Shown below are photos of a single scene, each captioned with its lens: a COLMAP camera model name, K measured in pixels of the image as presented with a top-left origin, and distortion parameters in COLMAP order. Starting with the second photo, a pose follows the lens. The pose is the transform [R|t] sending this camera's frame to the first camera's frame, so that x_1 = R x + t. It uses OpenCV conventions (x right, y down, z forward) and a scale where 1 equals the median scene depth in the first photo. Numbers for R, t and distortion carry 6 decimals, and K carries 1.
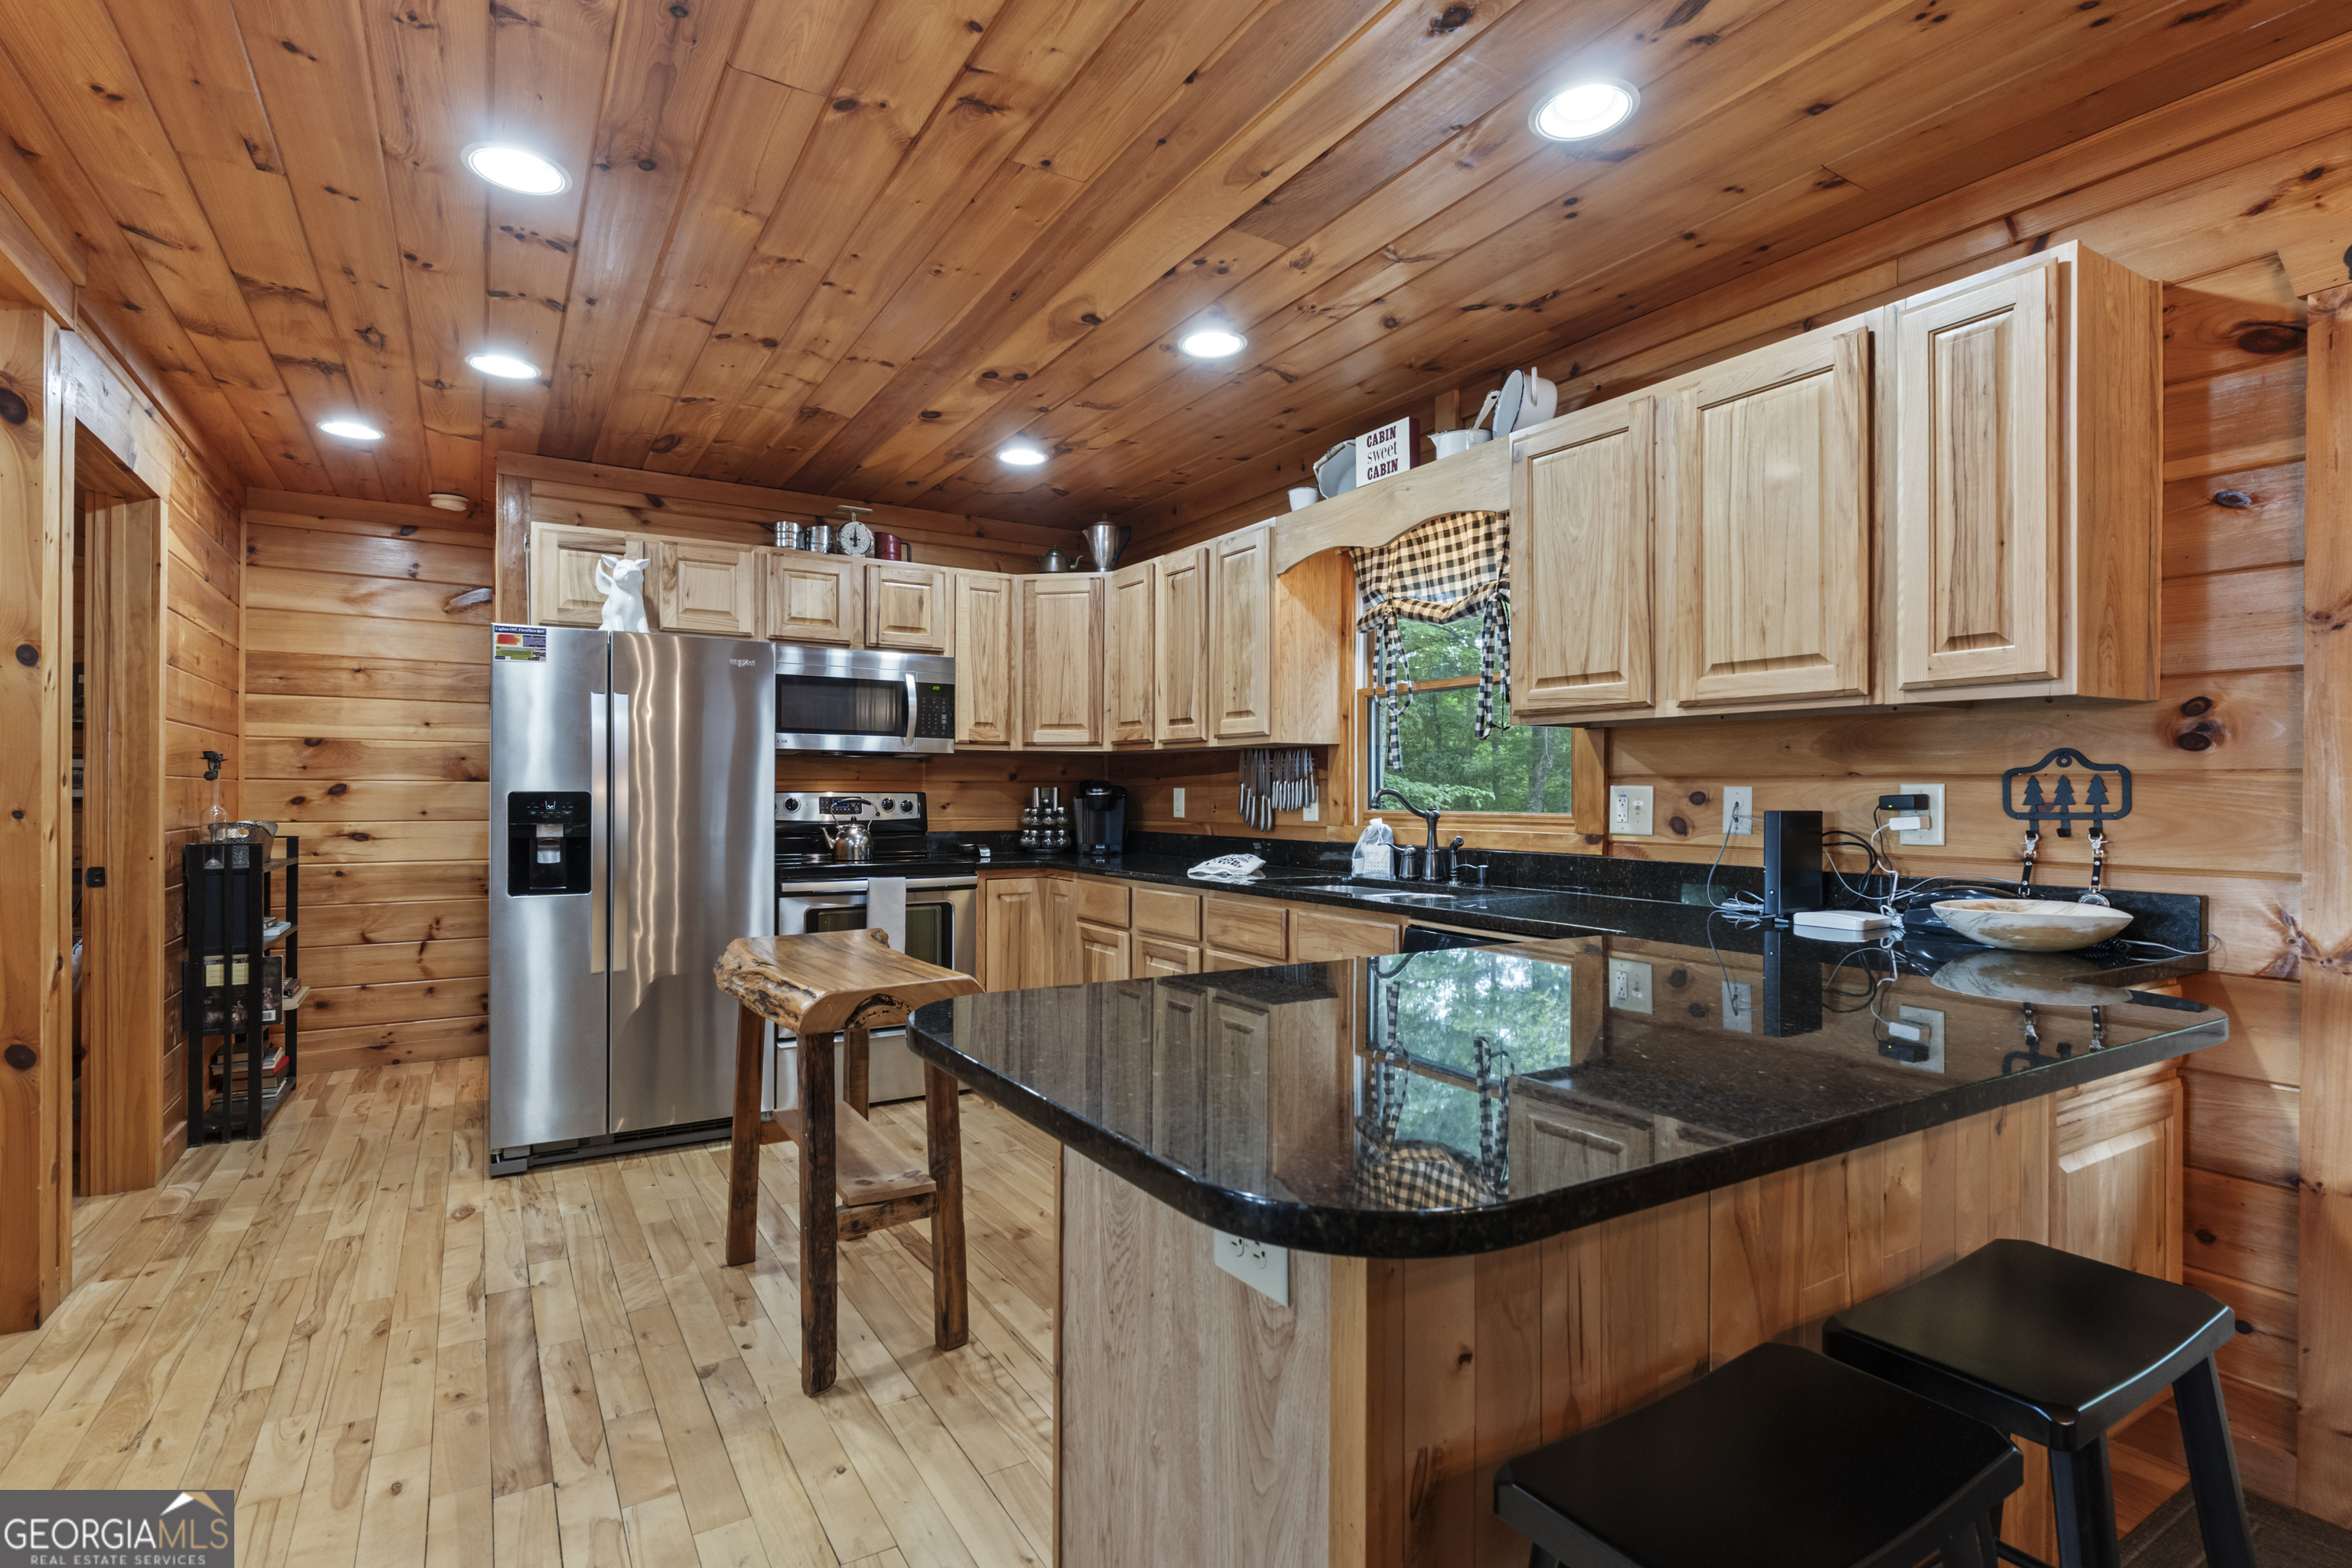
lens RADIAL K [[1120.4, 0, 1167.7], [0, 1120.4, 791.7], [0, 0, 1]] dist [0.000848, 0.000100]
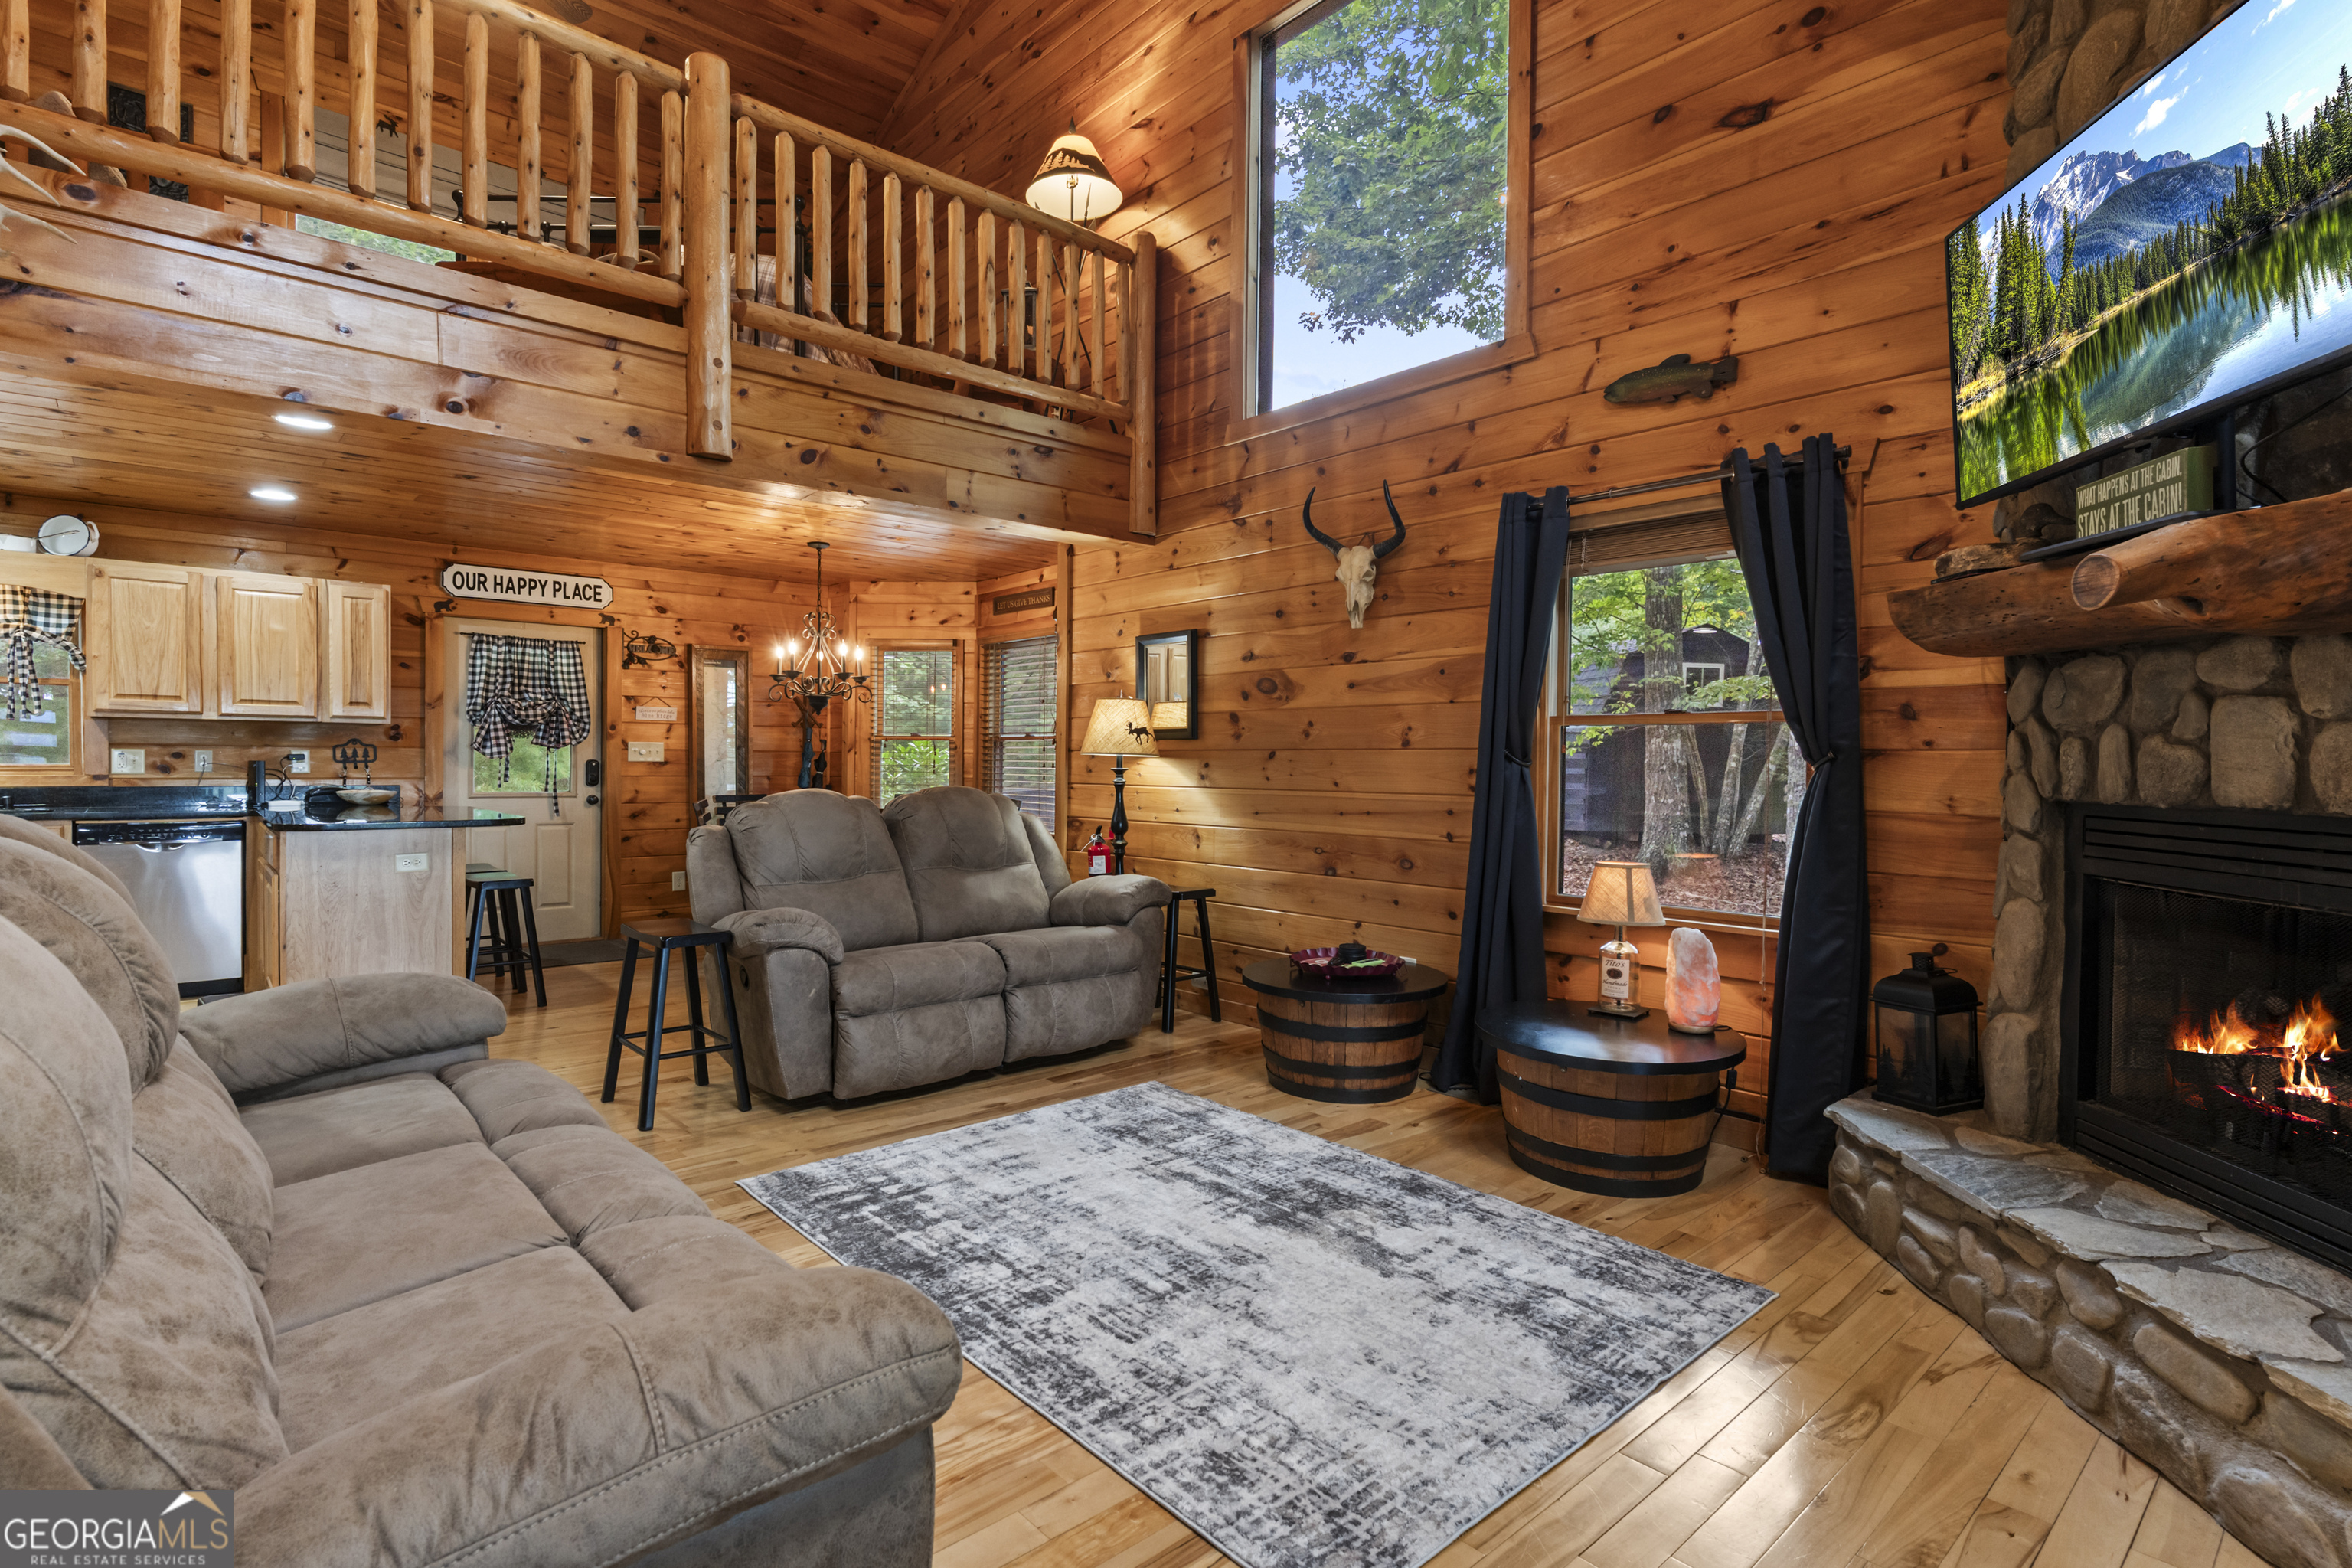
lens RADIAL K [[1139.8, 0, 1169.6], [0, 1139.8, 762.0], [0, 0, 1]] dist [0.000693, 0.000019]
pose [[-0.186025, -0.007389, 0.982517, -1.945458], [-0.007490, 0.999953, 0.006102, -0.008784], [-0.982516, -0.006224, -0.186072, -0.417613]]
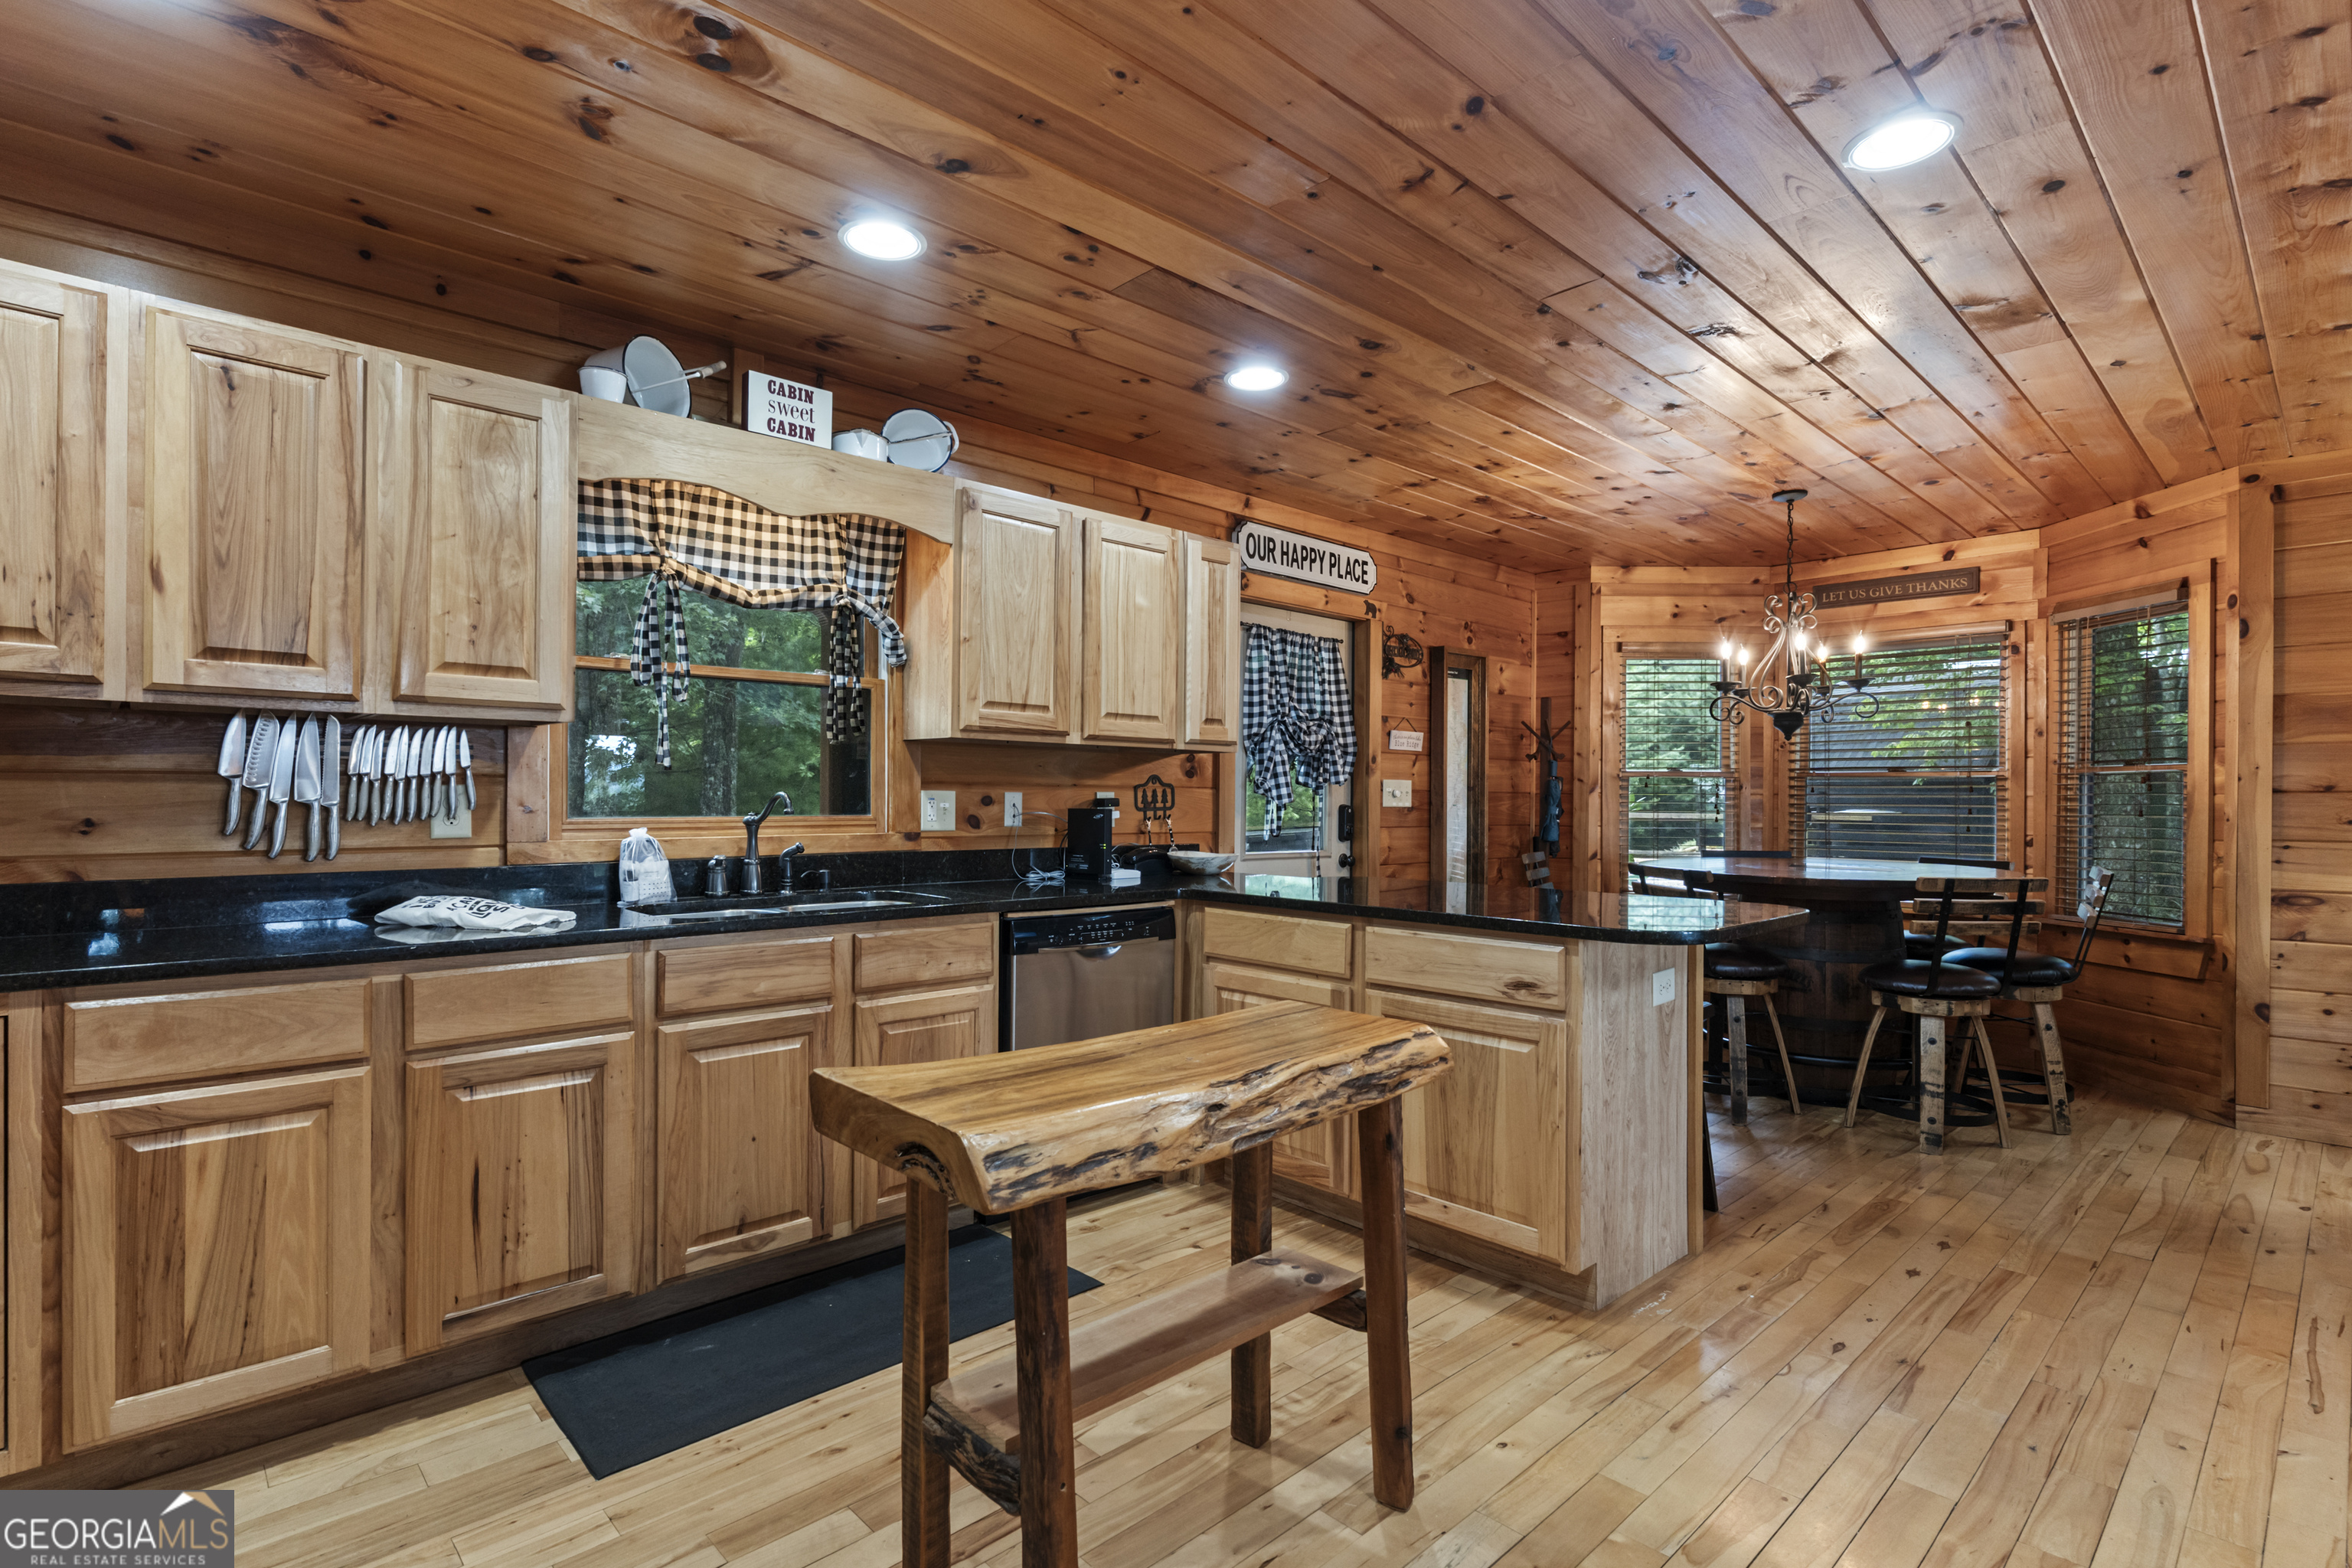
lens RADIAL K [[1120.4, 0, 1167.7], [0, 1120.4, 791.7], [0, 0, 1]] dist [0.000848, 0.000100]
pose [[-0.207279, -0.000401, 0.978282, -0.873794], [-0.007846, 0.999968, -0.001252, -0.004752], [-0.978251, -0.007935, -0.207275, 1.063701]]
